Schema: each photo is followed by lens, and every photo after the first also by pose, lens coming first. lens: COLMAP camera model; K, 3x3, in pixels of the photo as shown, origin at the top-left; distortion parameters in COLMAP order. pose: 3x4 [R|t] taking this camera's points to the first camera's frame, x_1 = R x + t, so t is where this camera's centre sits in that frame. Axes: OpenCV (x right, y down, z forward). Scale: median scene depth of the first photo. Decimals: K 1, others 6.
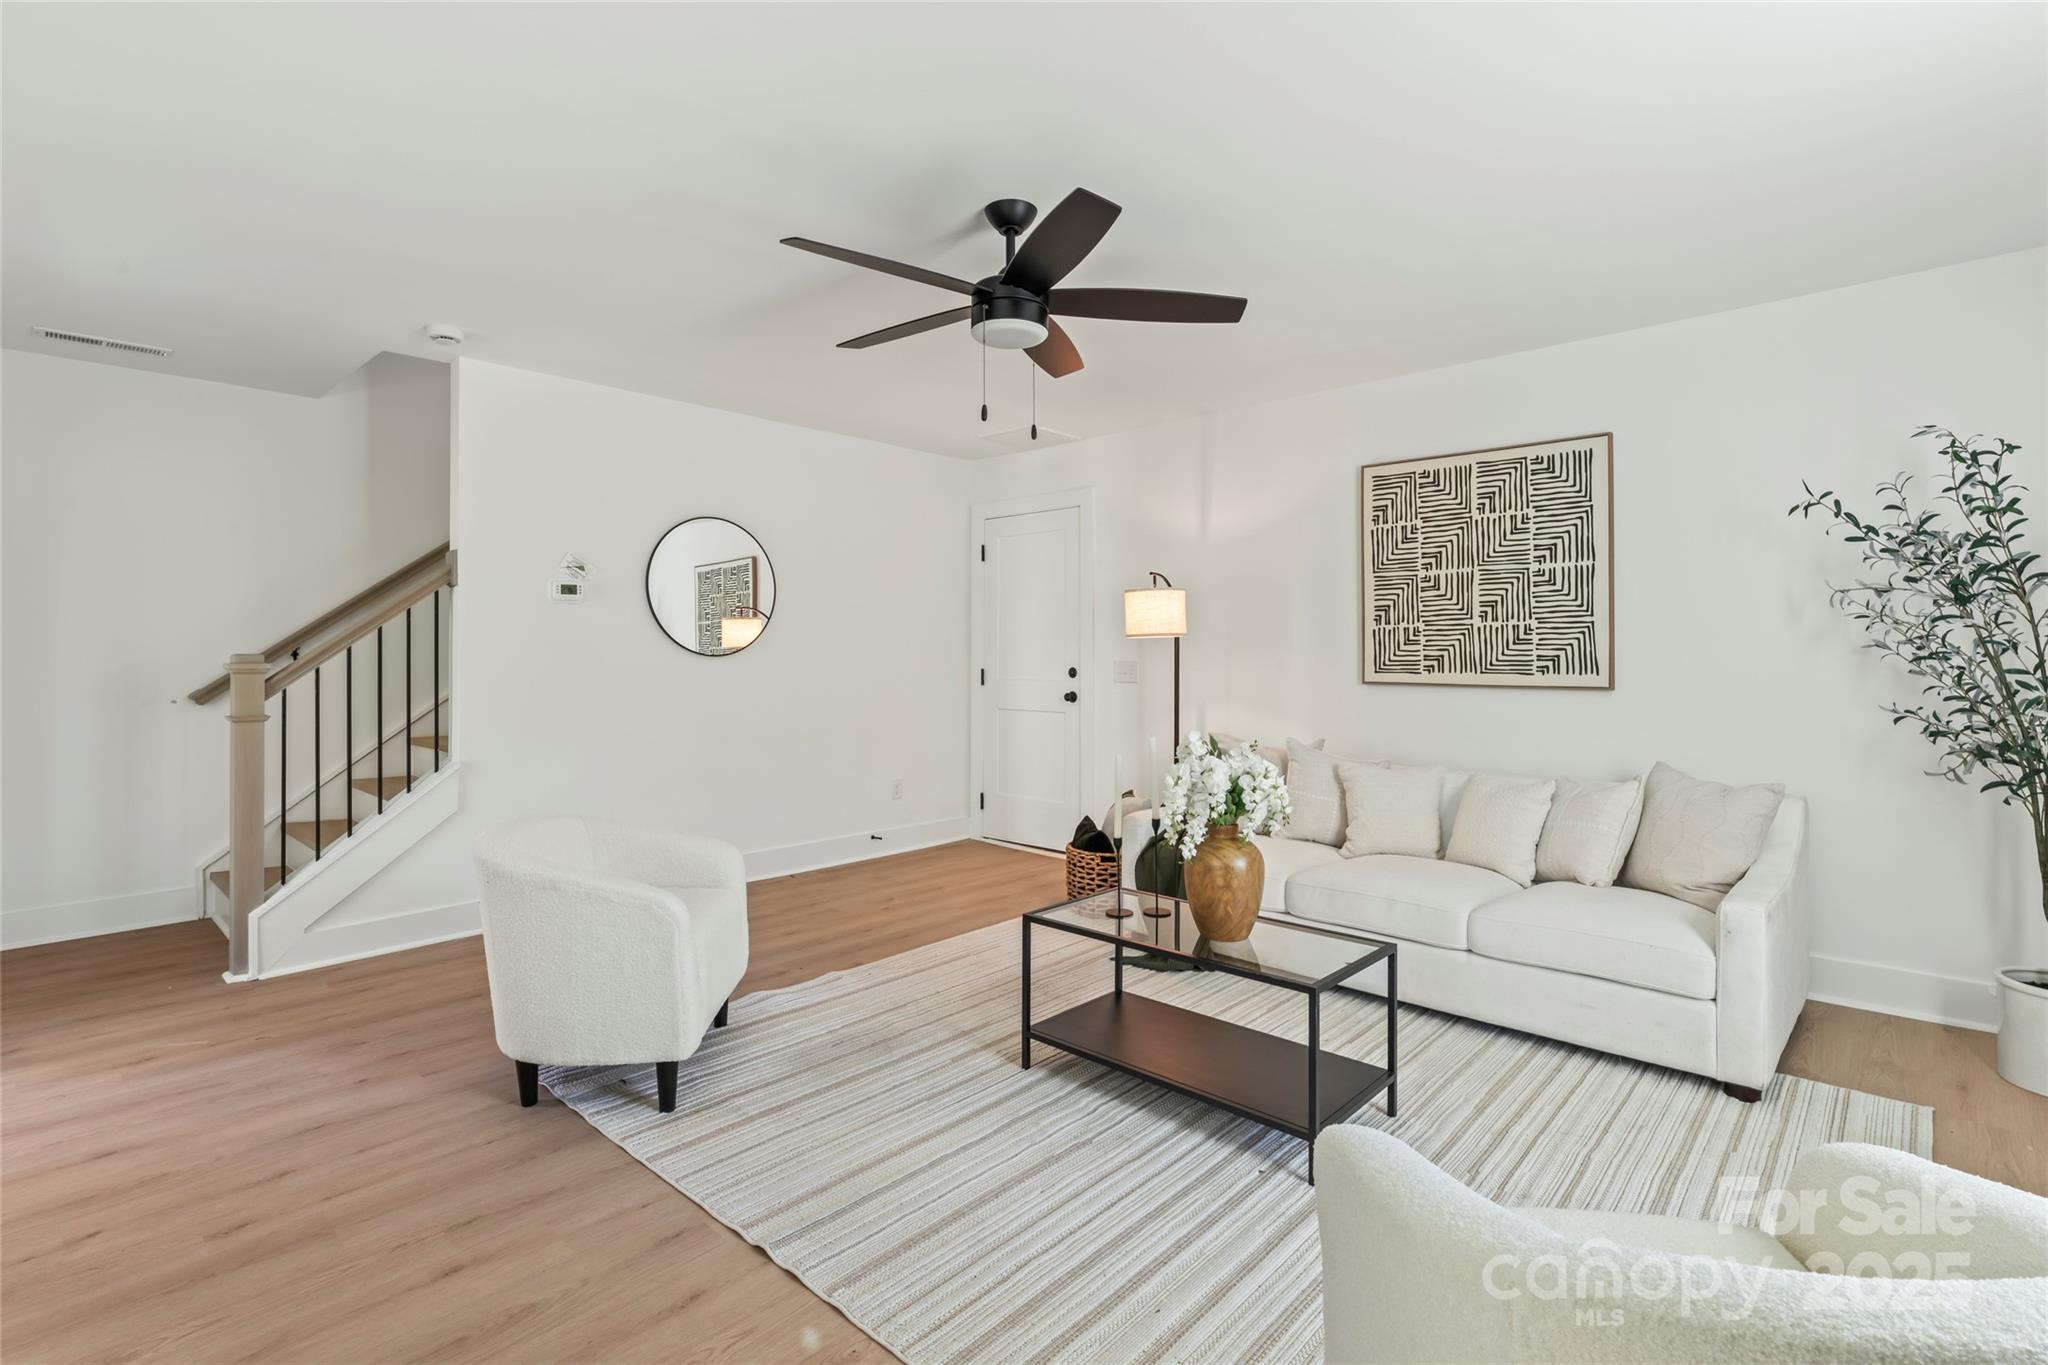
lens RADIAL K [[959.4, 0, 1022.5], [0, 959.4, 653.9], [0, 0, 1]] dist [-0.000640, 0.000120]
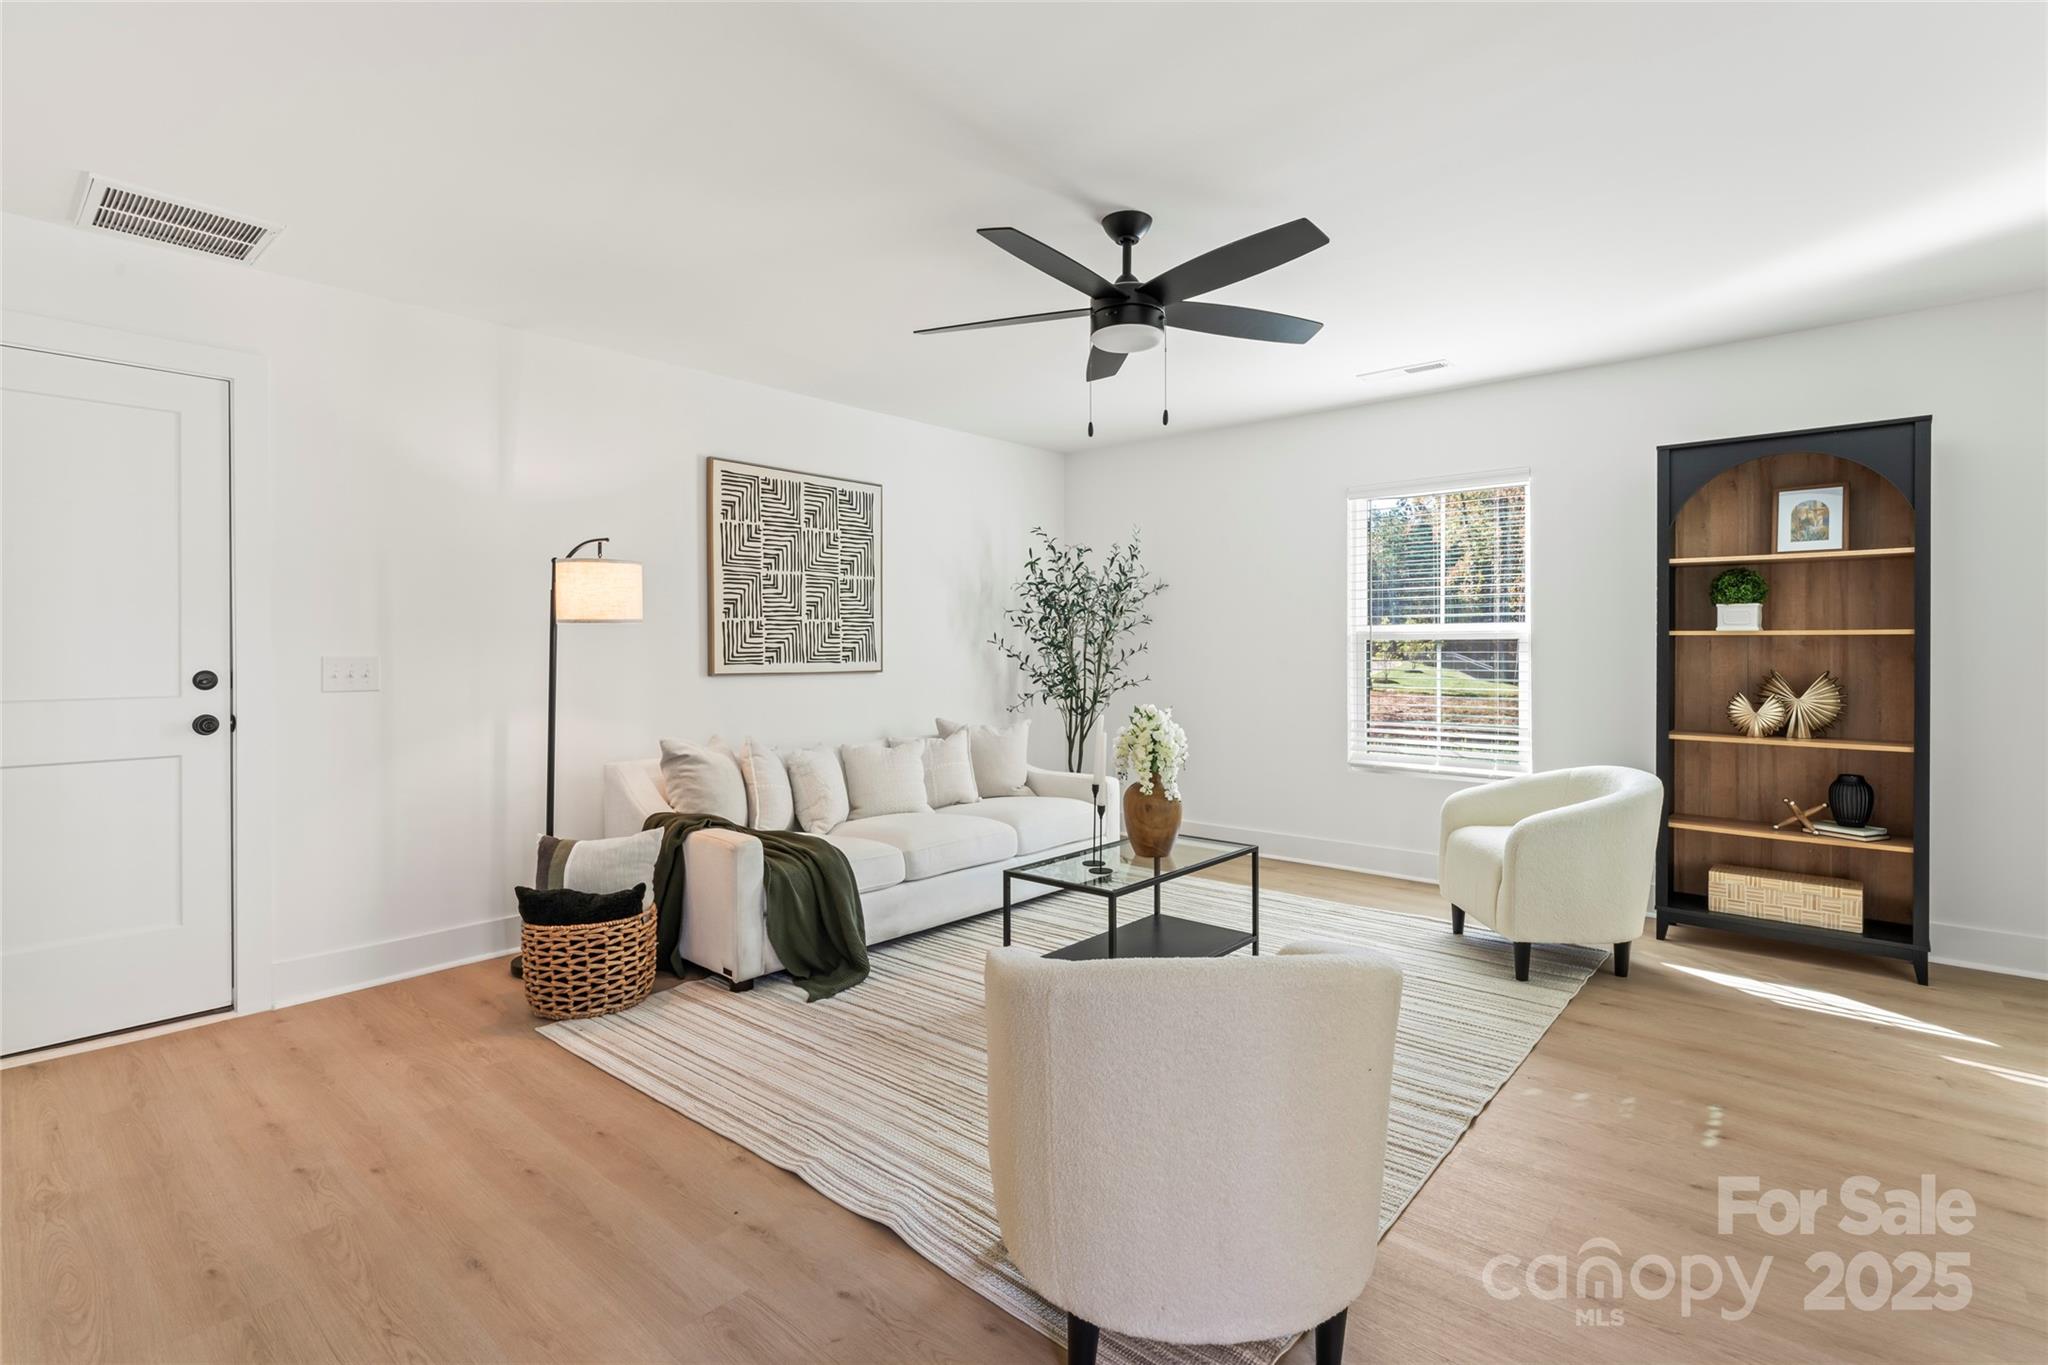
lens RADIAL K [[971.8, 0, 1029.5], [0, 971.8, 658.6], [0, 0, 1]] dist [-0.002897, -0.000618]
pose [[-0.039919, -0.012855, 0.999120, -0.715845], [-0.000192, 0.999917, 0.012857, 0.000021], [-0.999203, 0.000321, -0.039918, 0.766343]]
